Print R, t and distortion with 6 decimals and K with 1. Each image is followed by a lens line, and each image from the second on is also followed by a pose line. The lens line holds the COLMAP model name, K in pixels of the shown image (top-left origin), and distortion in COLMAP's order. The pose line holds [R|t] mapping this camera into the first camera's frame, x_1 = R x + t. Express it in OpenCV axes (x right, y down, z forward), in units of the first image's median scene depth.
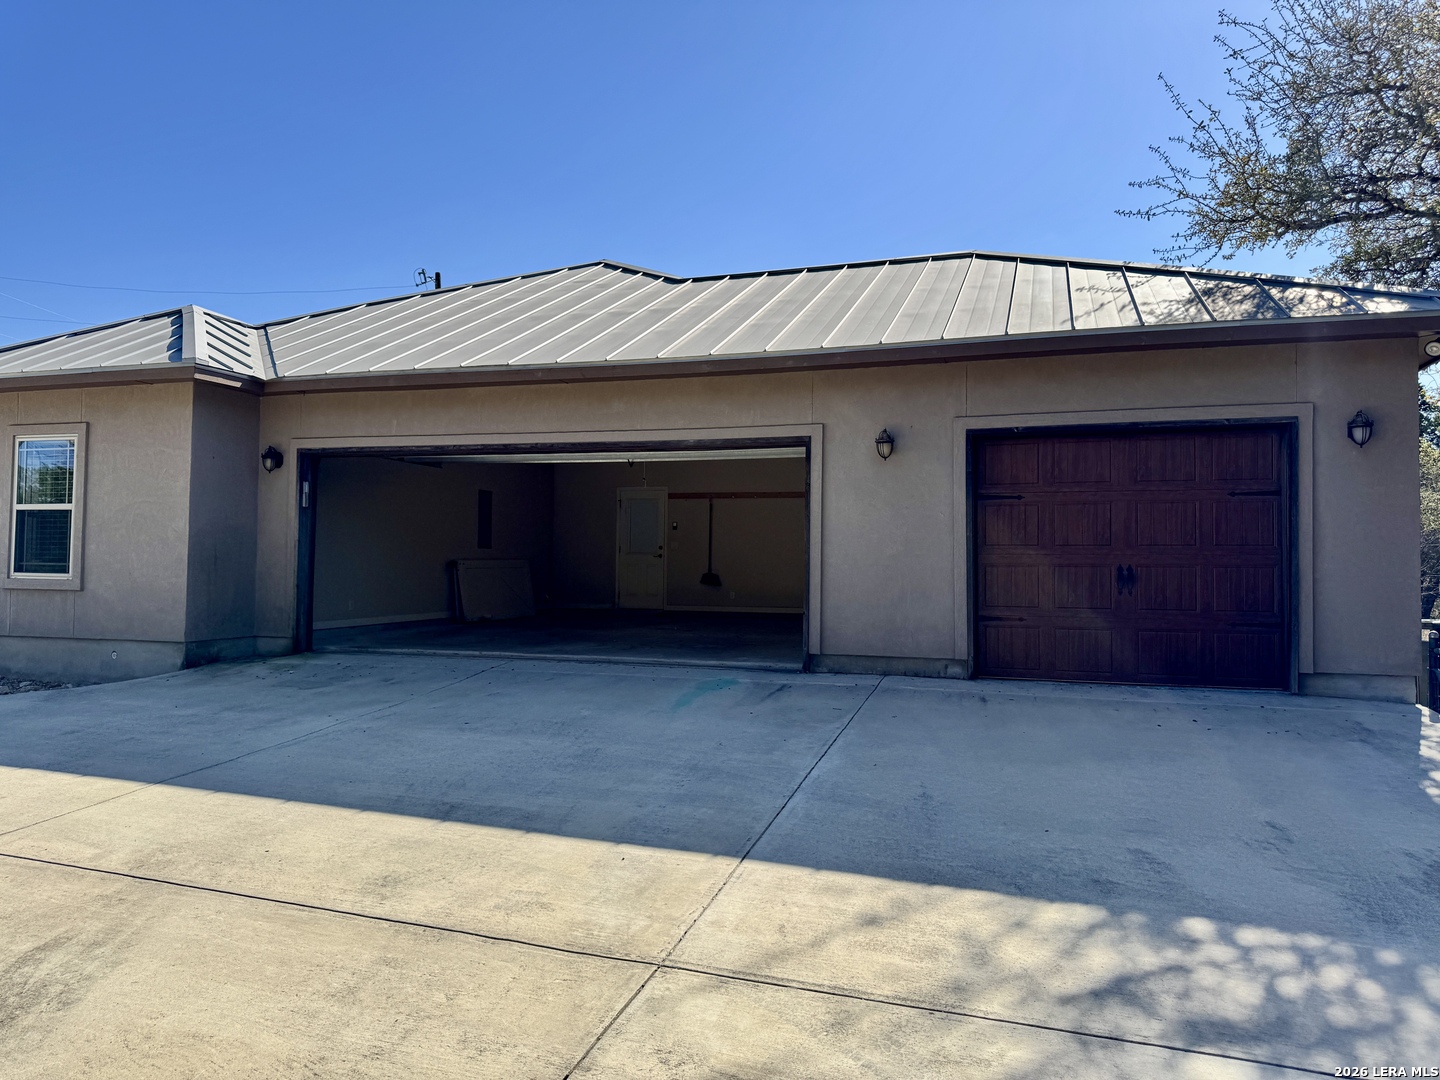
lens RADIAL K [[1034.7, 0, 776.6], [0, 1034.7, 539.3], [0, 0, 1]] dist [0.089156, -0.128327]
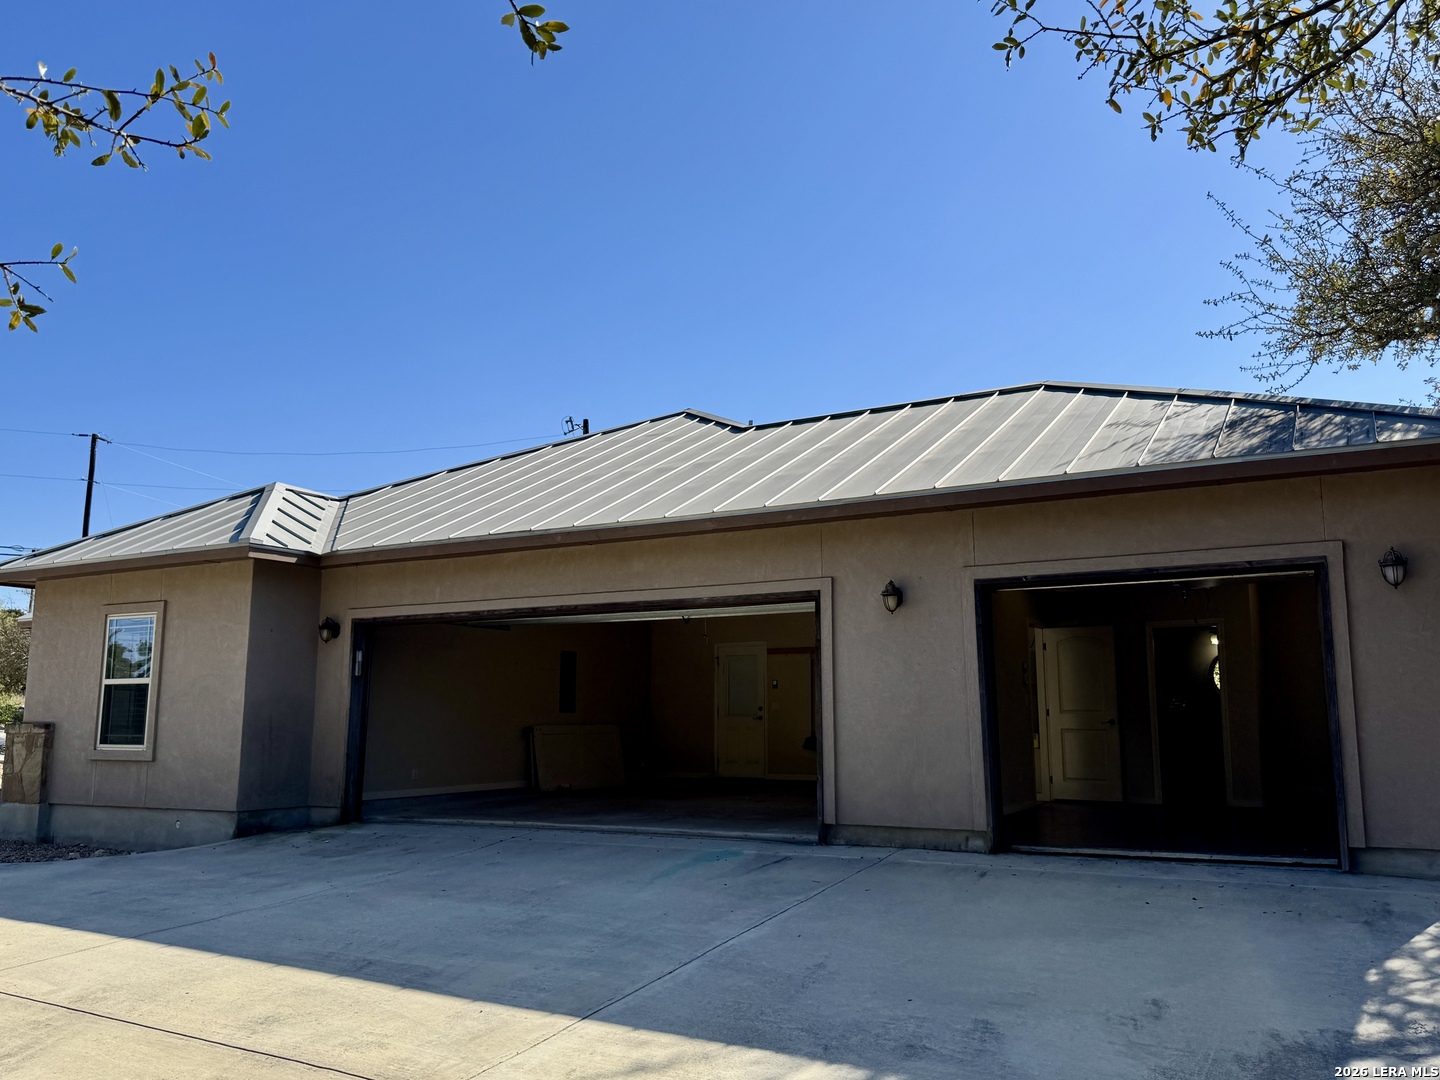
lens RADIAL K [[1178.7, 0, 720.0], [0, 1178.7, 540.0], [0, 0, 1]] dist [0.092984, -0.142573]
pose [[0.980120, -0.041961, -0.193919, 0.138932], [0.015837, 0.990807, -0.134352, -0.000651], [0.197774, 0.128610, 0.971774, -0.077512]]
